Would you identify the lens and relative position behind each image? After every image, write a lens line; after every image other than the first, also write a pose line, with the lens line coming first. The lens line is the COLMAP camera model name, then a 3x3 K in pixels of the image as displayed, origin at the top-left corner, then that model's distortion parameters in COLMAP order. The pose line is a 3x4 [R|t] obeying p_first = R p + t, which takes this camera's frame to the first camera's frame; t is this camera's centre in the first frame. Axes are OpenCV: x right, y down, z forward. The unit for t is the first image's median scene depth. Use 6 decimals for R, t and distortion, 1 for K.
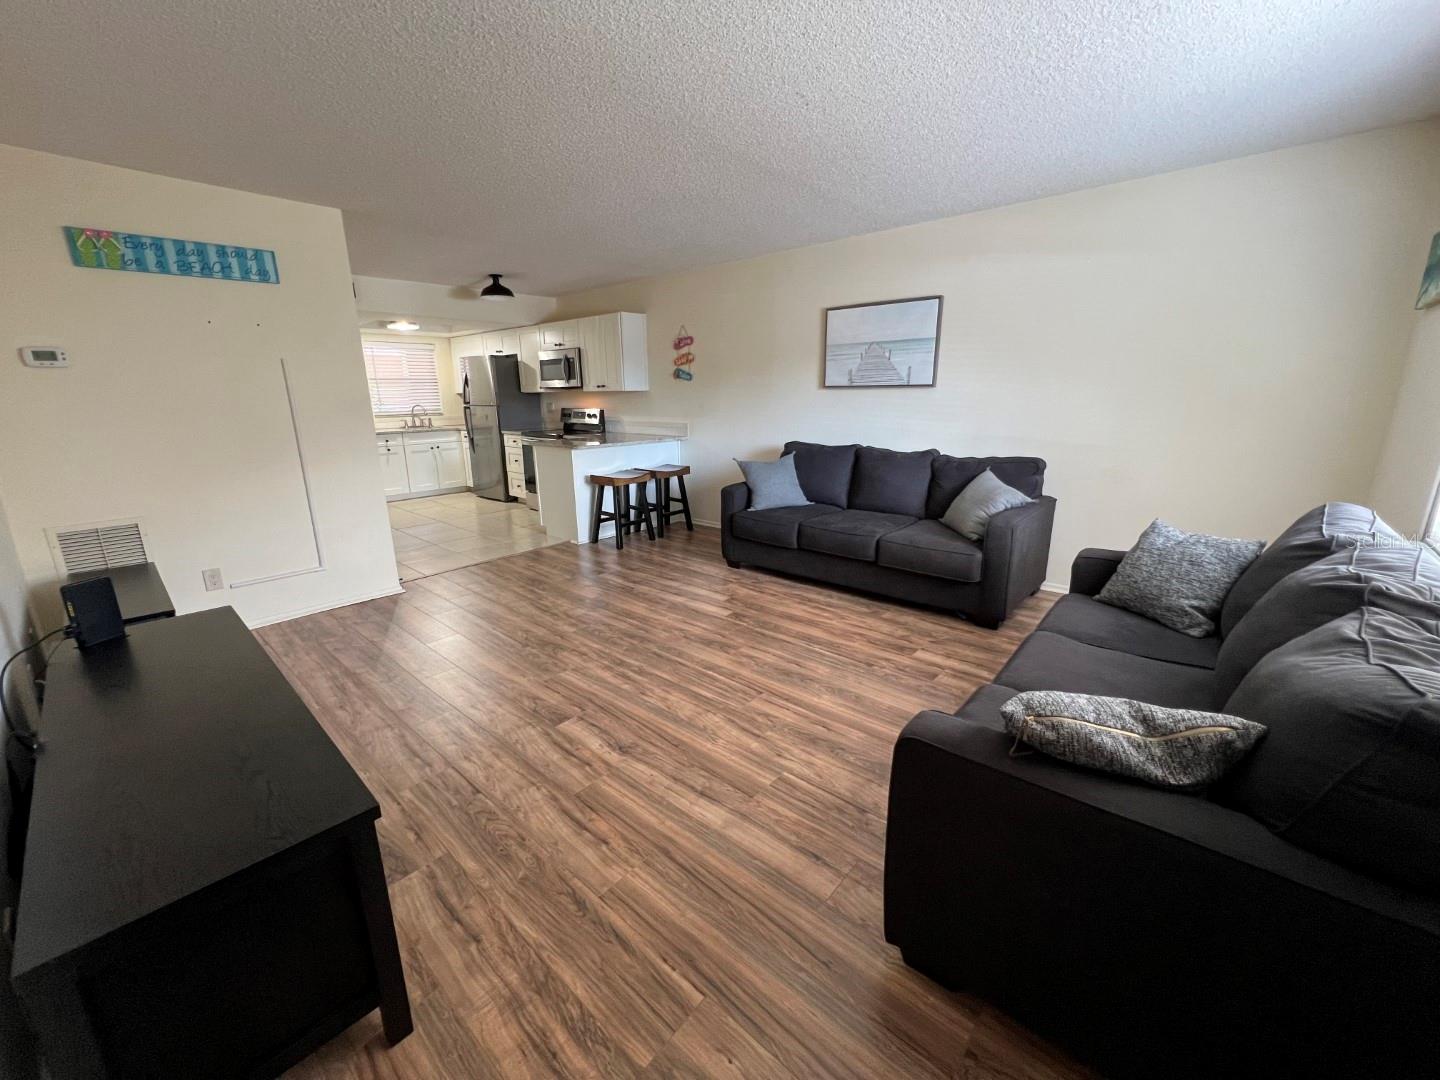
lens RADIAL K [[573.8, 0, 717.0], [0, 573.8, 535.7], [0, 0, 1]] dist [-0.001579, 0.000865]
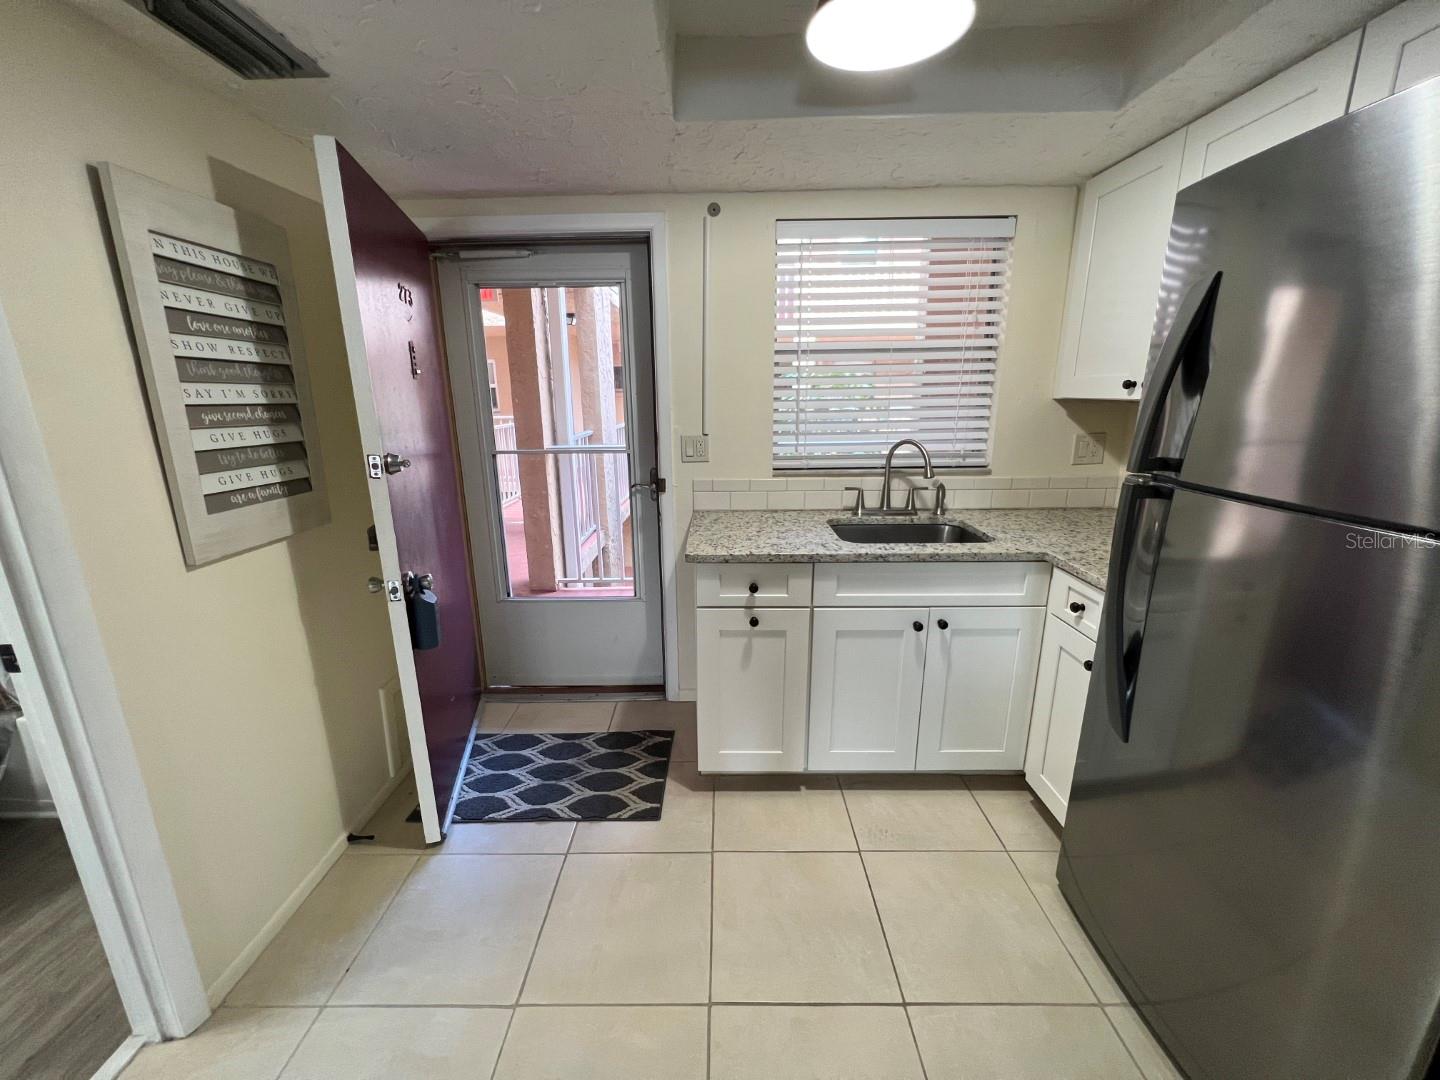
lens RADIAL K [[573.8, 0, 715.2], [0, 573.8, 536.8], [0, 0, 1]] dist [-0.001579, 0.000865]
pose [[0.656517, 0.188332, -0.730422, -0.818573], [-0.180899, 0.979382, 0.089927, -0.419935], [0.732298, 0.073094, 0.677050, 1.645668]]
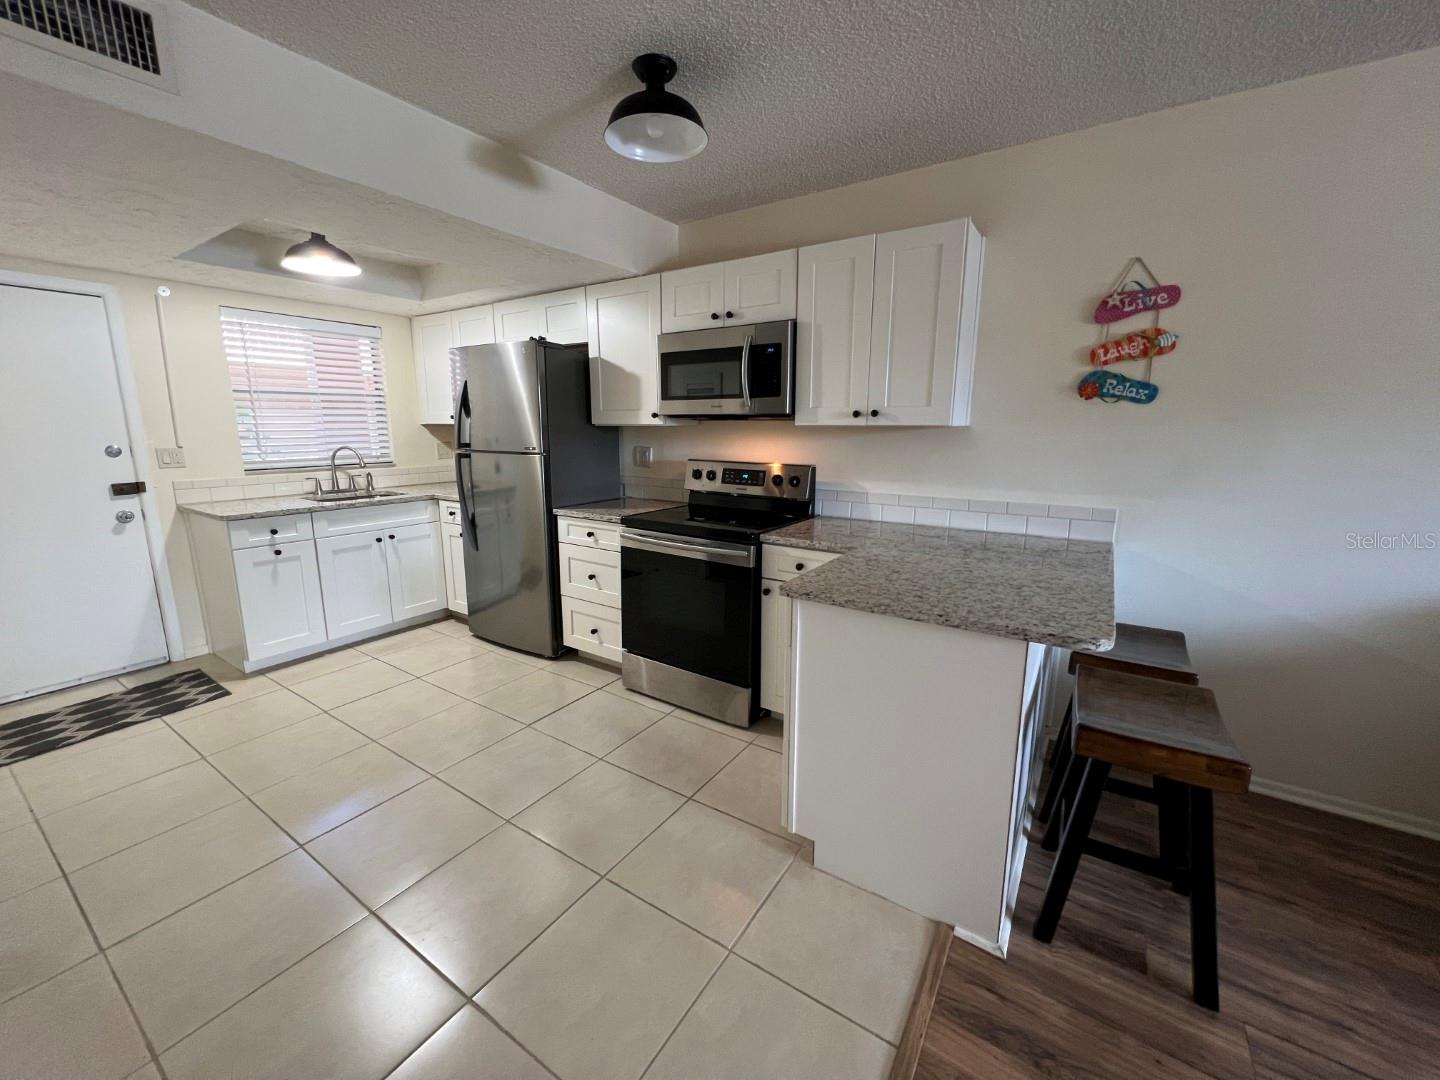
lens RADIAL K [[573.8, 0, 715.1], [0, 573.8, 538.4], [0, 0, 1]] dist [-0.001579, 0.000865]
pose [[0.990367, -0.012845, 0.137870, -0.620826], [0.019933, 0.998543, -0.050154, -0.267712], [-0.137025, 0.052419, 0.989180, 1.071103]]
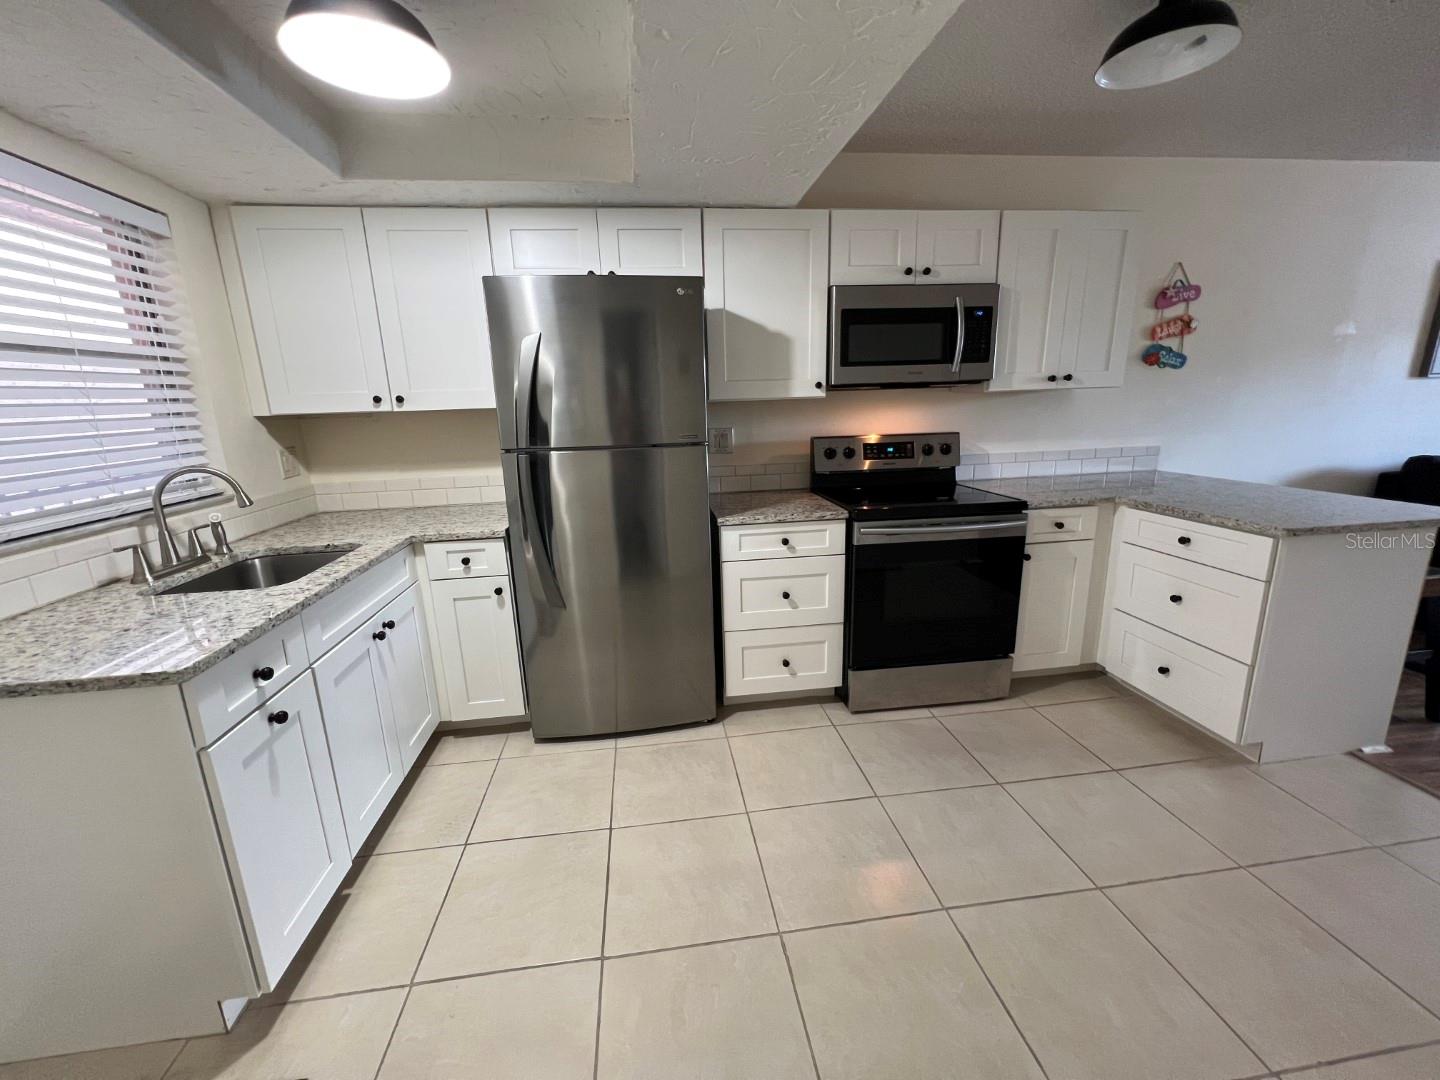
lens RADIAL K [[573.8, 0, 717.0], [0, 573.8, 537.9], [0, 0, 1]] dist [-0.001579, 0.000865]
pose [[0.658746, -0.185833, 0.729054, -1.225080], [0.207516, 0.976306, 0.061352, -0.381940], [-0.723181, 0.110875, 0.681700, 1.552091]]
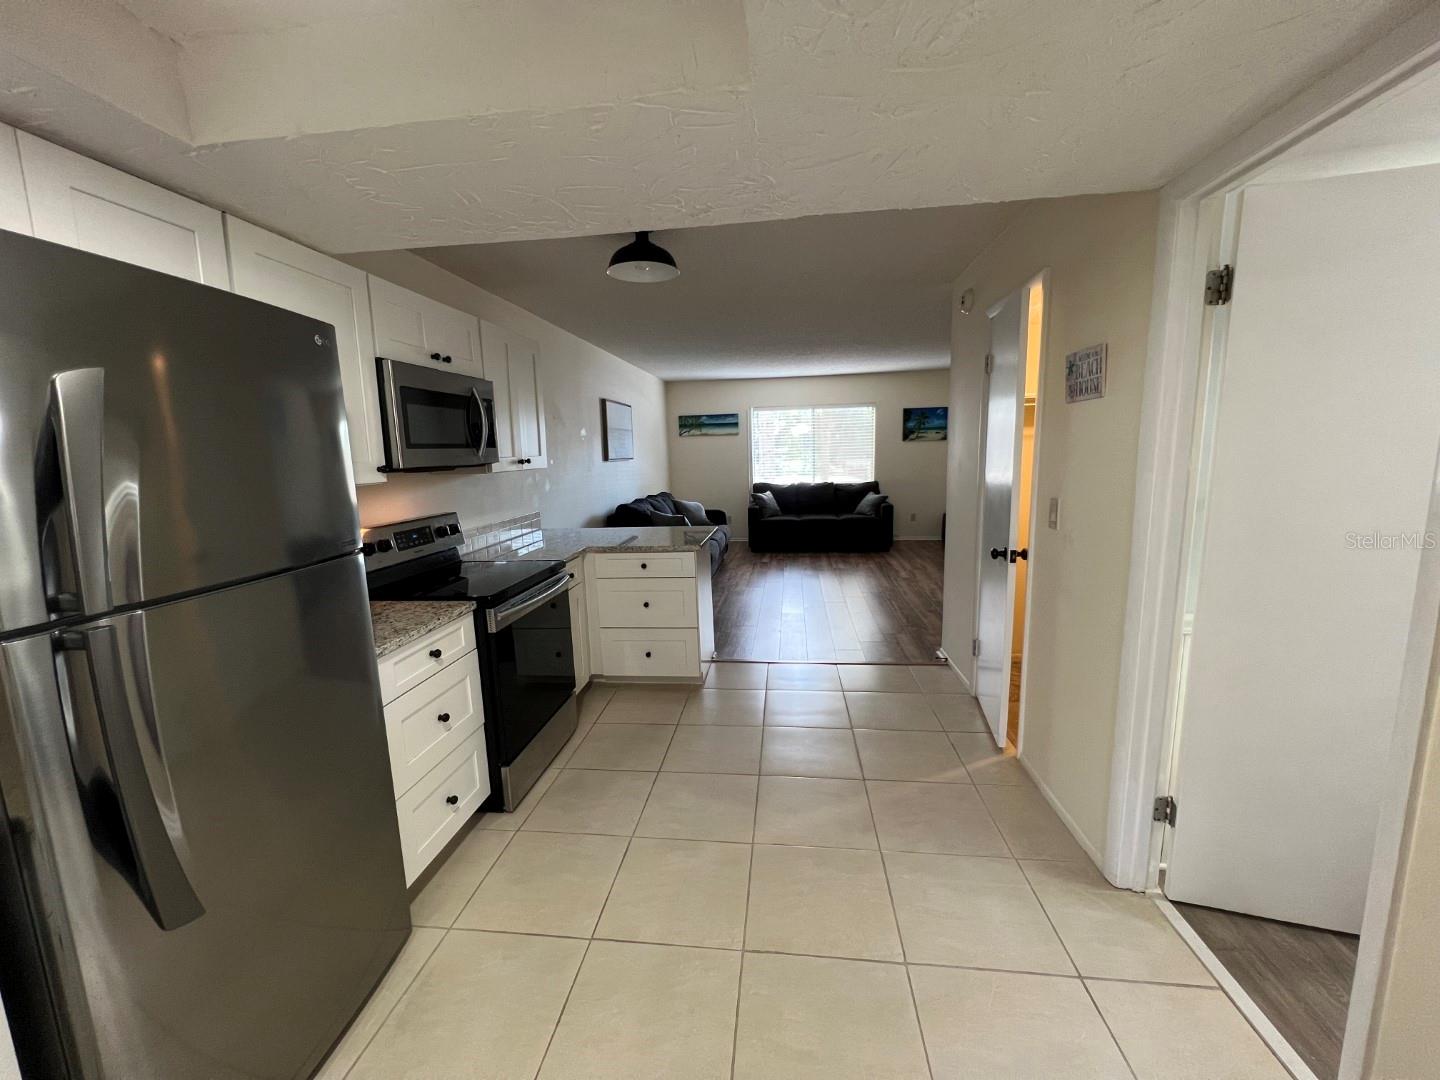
lens RADIAL K [[573.8, 0, 716.5], [0, 573.8, 538.8], [0, 0, 1]] dist [-0.001579, 0.000865]
pose [[-0.563264, -0.099709, 0.820239, -1.280809], [0.236998, 0.931486, 0.275980, -0.511891], [-0.791559, 0.349845, -0.501041, 1.974063]]
